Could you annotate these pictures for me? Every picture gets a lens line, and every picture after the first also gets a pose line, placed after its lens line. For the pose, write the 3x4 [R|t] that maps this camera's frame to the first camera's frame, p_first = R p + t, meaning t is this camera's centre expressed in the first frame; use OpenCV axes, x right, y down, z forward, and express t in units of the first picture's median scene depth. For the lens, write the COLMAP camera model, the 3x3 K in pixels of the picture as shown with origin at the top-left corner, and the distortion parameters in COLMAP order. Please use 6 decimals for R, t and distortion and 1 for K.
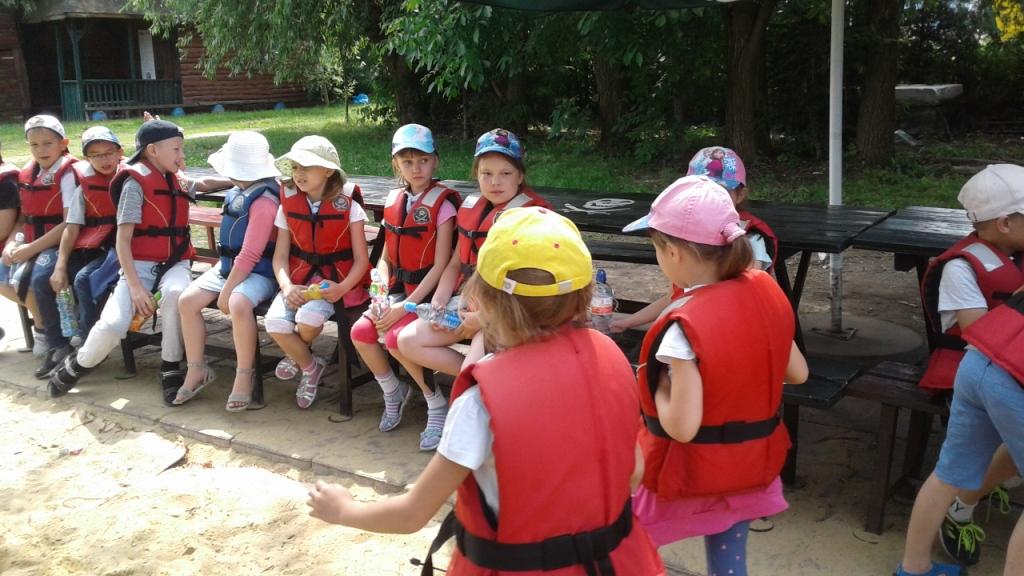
lens RADIAL K [[733.9, 0, 512.0], [0, 733.9, 288.0], [0, 0, 1]] dist [0.079186, -0.099128]
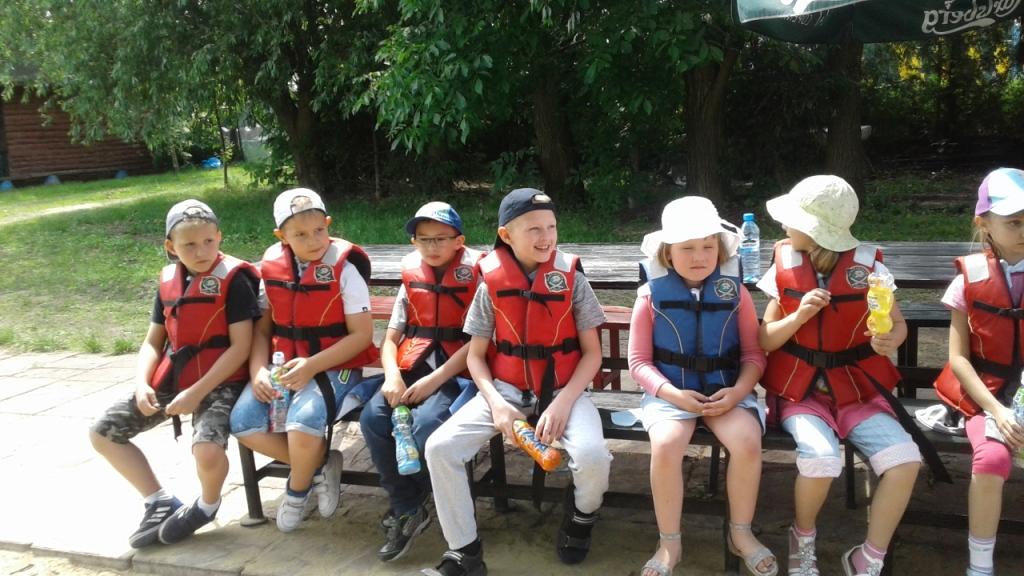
lens RADIAL K [[759.1, 0, 512.0], [0, 759.1, 288.0], [0, 0, 1]] dist [-0.006125, 0.055231]
pose [[0.981877, -0.068745, 0.176613, -0.098525], [0.081958, 0.994270, -0.068634, -0.011603], [-0.170883, 0.081864, 0.981885, 0.042455]]
